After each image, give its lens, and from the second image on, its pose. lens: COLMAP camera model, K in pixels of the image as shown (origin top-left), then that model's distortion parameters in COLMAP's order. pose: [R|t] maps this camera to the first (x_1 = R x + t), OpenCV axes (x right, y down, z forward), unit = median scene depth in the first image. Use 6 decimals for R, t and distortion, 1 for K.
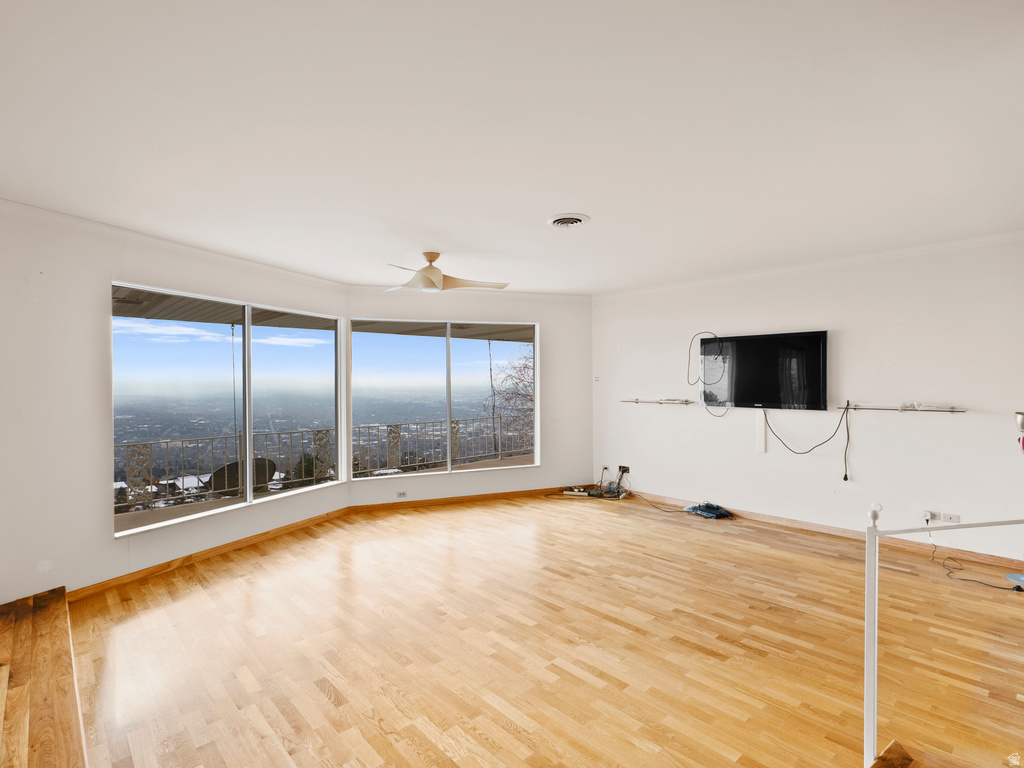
lens RADIAL K [[525.5, 0, 513.7], [0, 525.5, 377.6], [0, 0, 1]] dist [-0.000627, 0.001875]
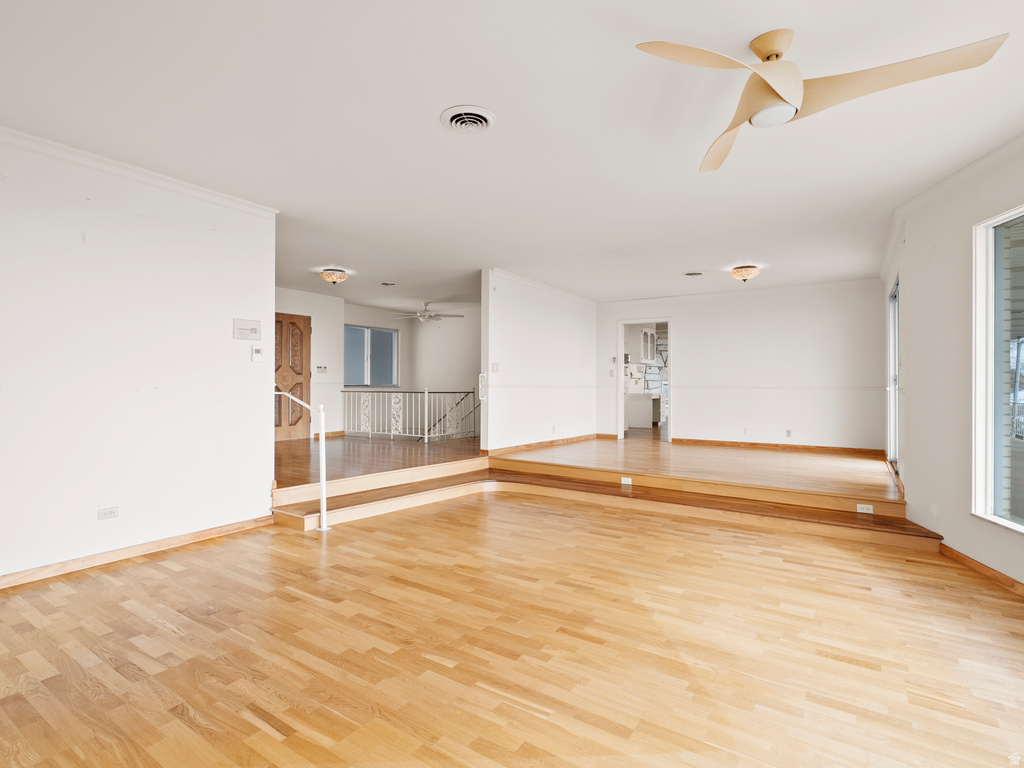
lens RADIAL K [[525.5, 0, 513.7], [0, 525.5, 377.6], [0, 0, 1]] dist [-0.000627, 0.001875]
pose [[-0.972182, -0.001067, -0.234222, 0.223278], [0.000808, 0.999968, -0.007912, 0.085837], [0.234223, -0.007881, -0.972151, 1.809537]]
